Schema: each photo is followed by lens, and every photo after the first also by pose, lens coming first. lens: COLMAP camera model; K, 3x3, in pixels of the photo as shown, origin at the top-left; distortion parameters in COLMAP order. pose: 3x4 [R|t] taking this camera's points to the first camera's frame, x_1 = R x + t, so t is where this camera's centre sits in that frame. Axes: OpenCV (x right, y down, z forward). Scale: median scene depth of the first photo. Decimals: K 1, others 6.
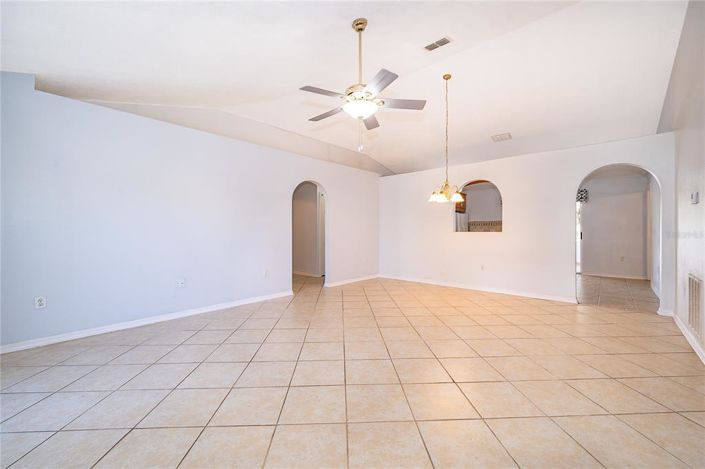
lens RADIAL K [[283.6, 0, 351.3], [0, 283.6, 229.6], [0, 0, 1]] dist [-0.003889, -0.000196]
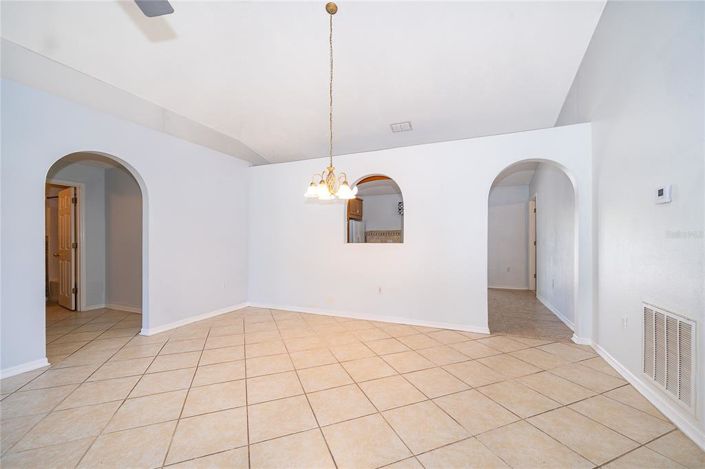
lens RADIAL K [[283.6, 0, 352.8], [0, 283.6, 238.7], [0, 0, 1]] dist [-0.003889, -0.000196]
pose [[0.942285, 0.002123, 0.334805, 0.131091], [-0.000672, 0.999990, -0.004450, -0.000775], [-0.334811, 0.003968, 0.942277, 0.289935]]
